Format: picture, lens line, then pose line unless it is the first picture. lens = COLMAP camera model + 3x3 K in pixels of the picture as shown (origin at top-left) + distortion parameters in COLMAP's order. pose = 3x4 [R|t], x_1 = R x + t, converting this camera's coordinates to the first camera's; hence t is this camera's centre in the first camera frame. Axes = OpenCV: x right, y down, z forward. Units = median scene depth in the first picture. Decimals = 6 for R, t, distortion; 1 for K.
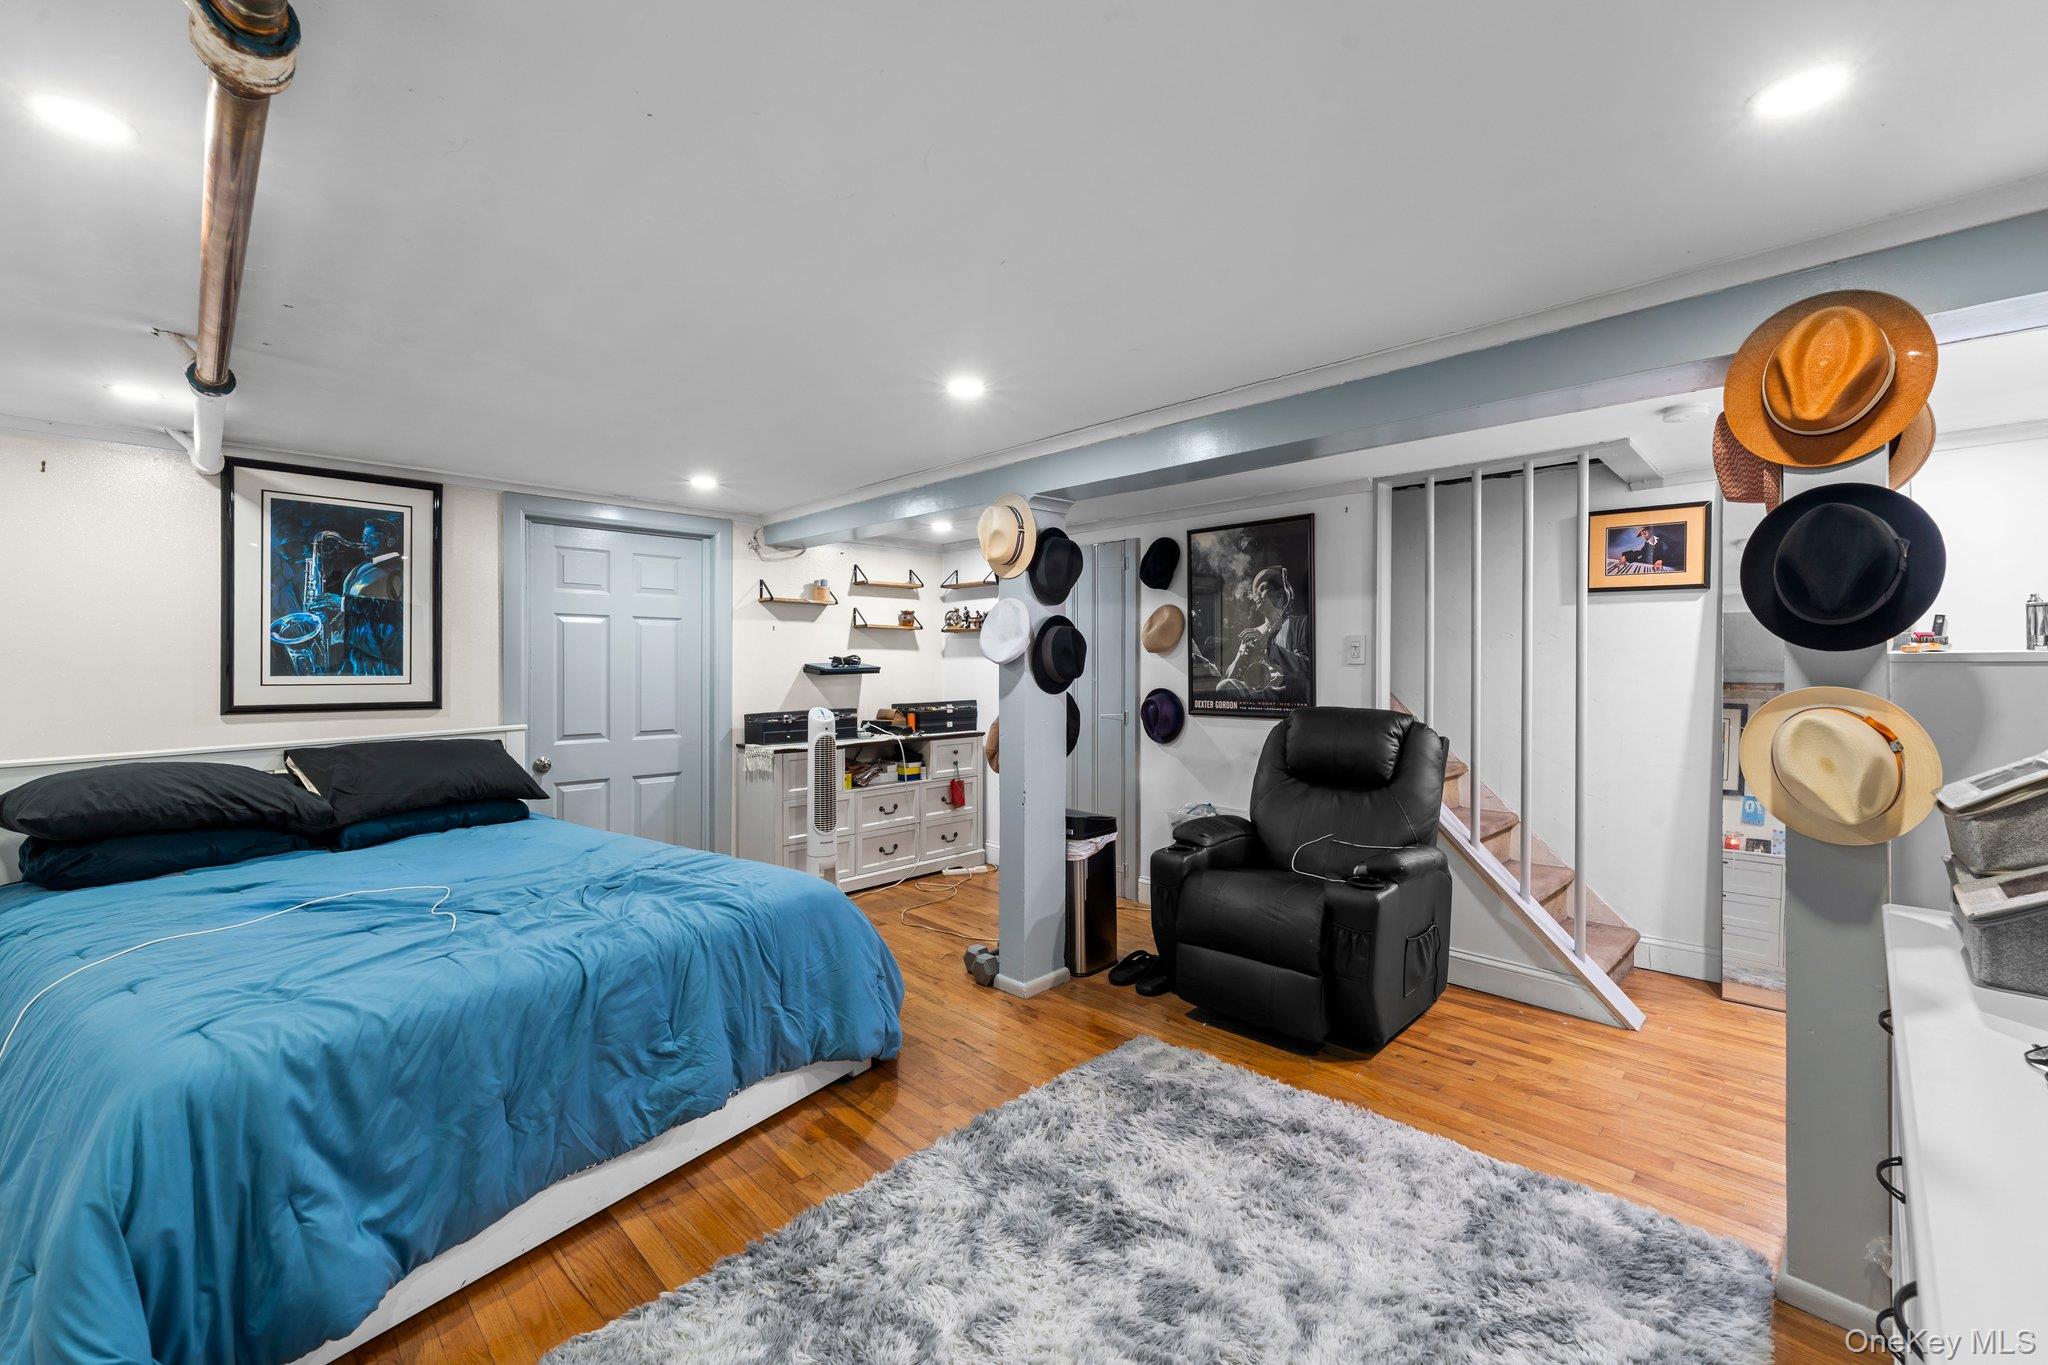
lens RADIAL K [[834.9, 0, 1017.5], [0, 834.9, 672.5], [0, 0, 1]] dist [-0.000114, 0.000188]
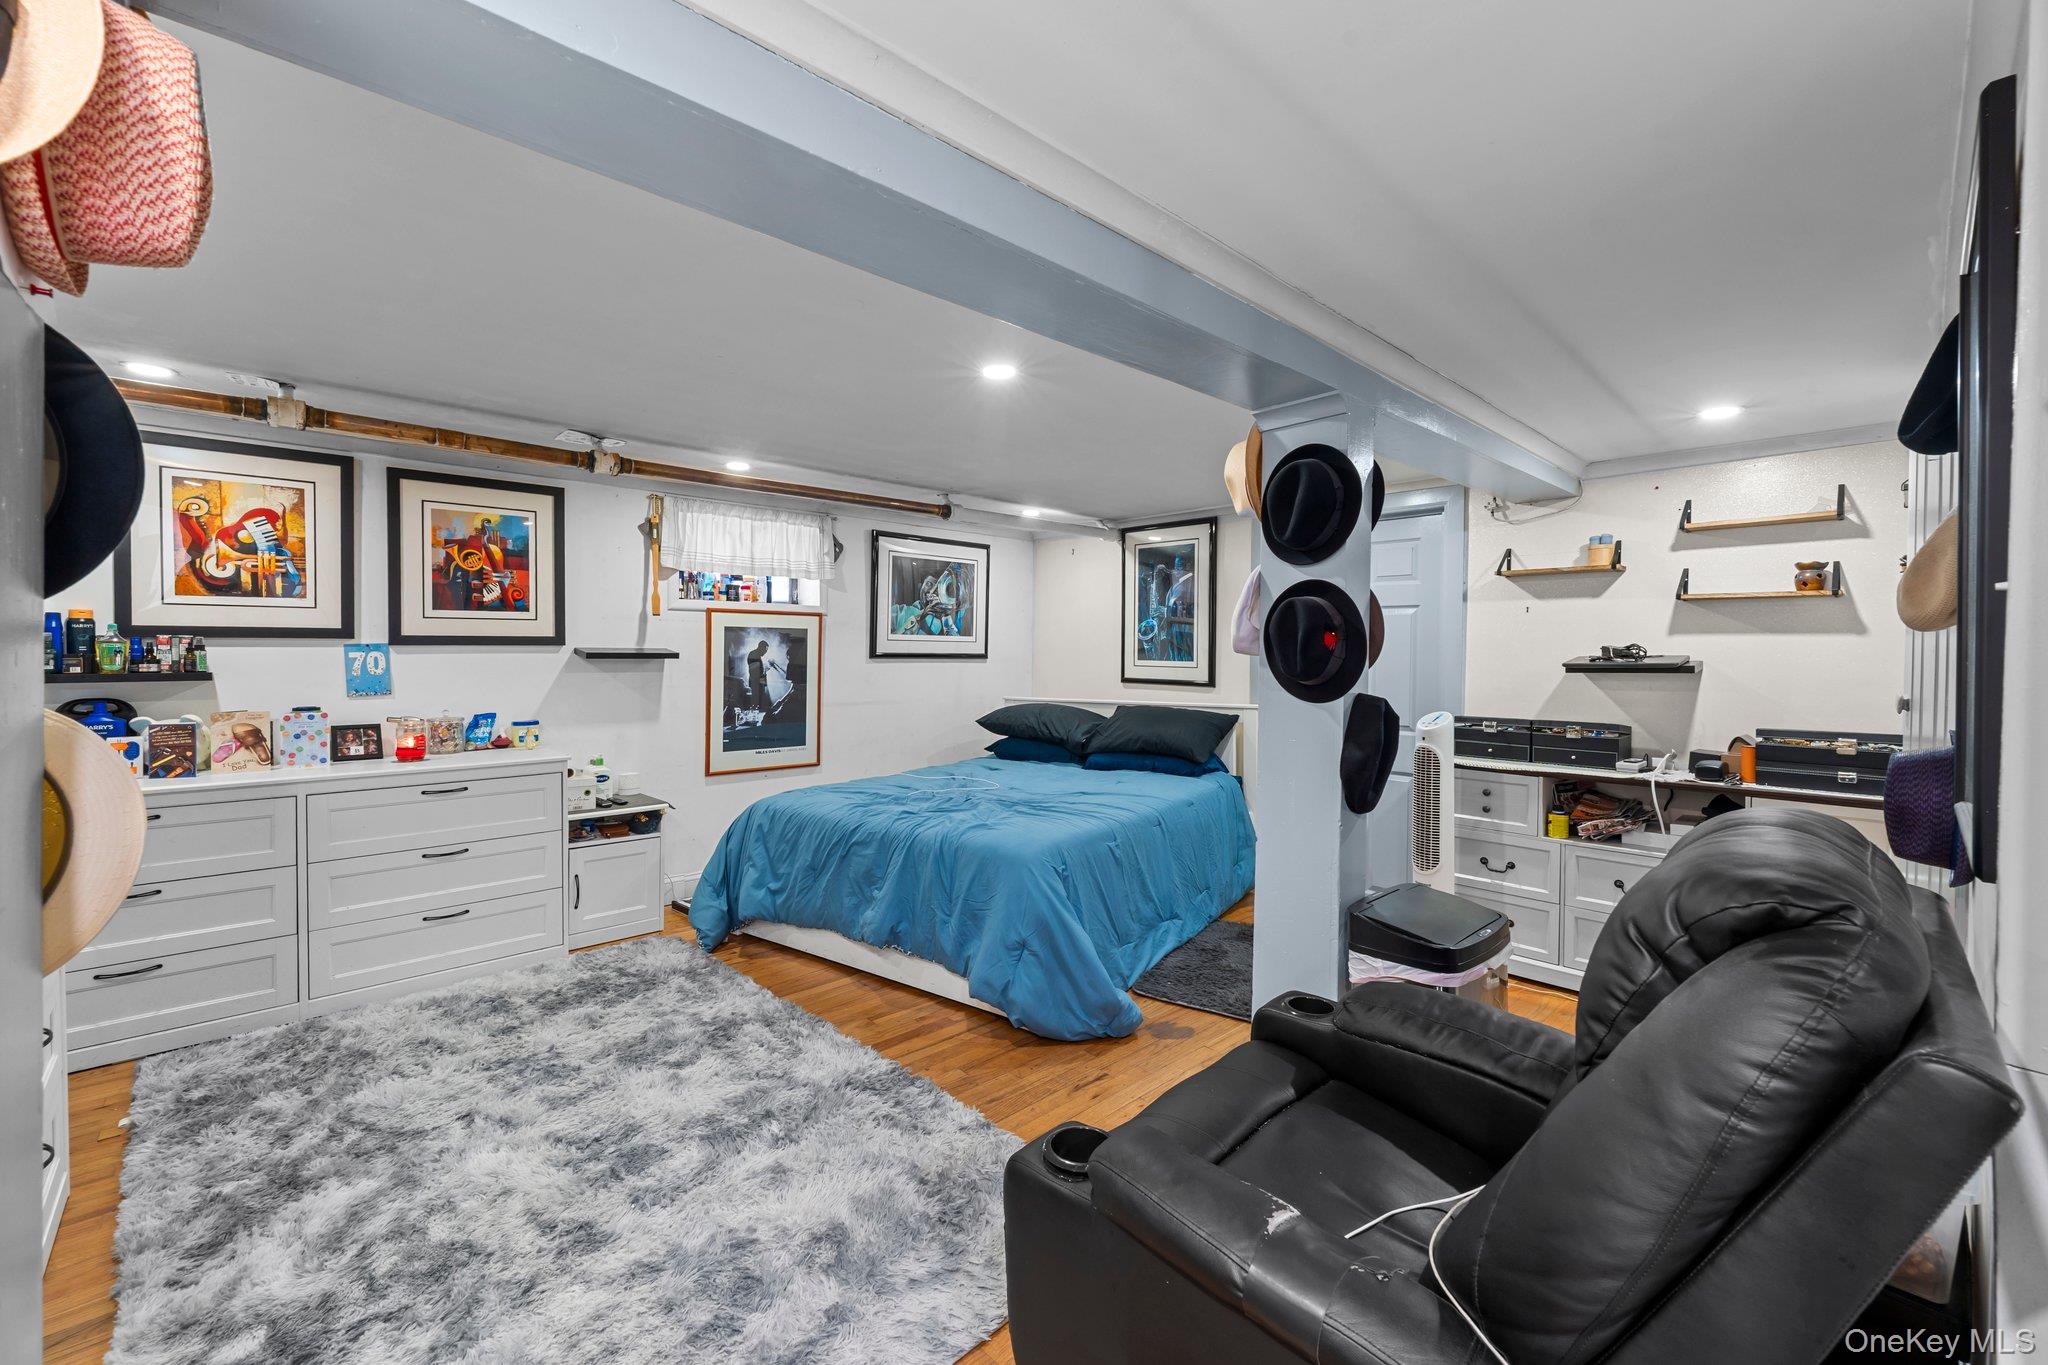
lens RADIAL K [[834.9, 0, 1017.5], [0, 834.9, 662.8], [0, 0, 1]] dist [-0.000114, 0.000188]
pose [[-0.022483, 0.014289, -0.999645, 0.682966], [-0.018154, 0.999727, 0.014698, -0.009848], [0.999582, 0.018478, -0.022218, 0.770551]]
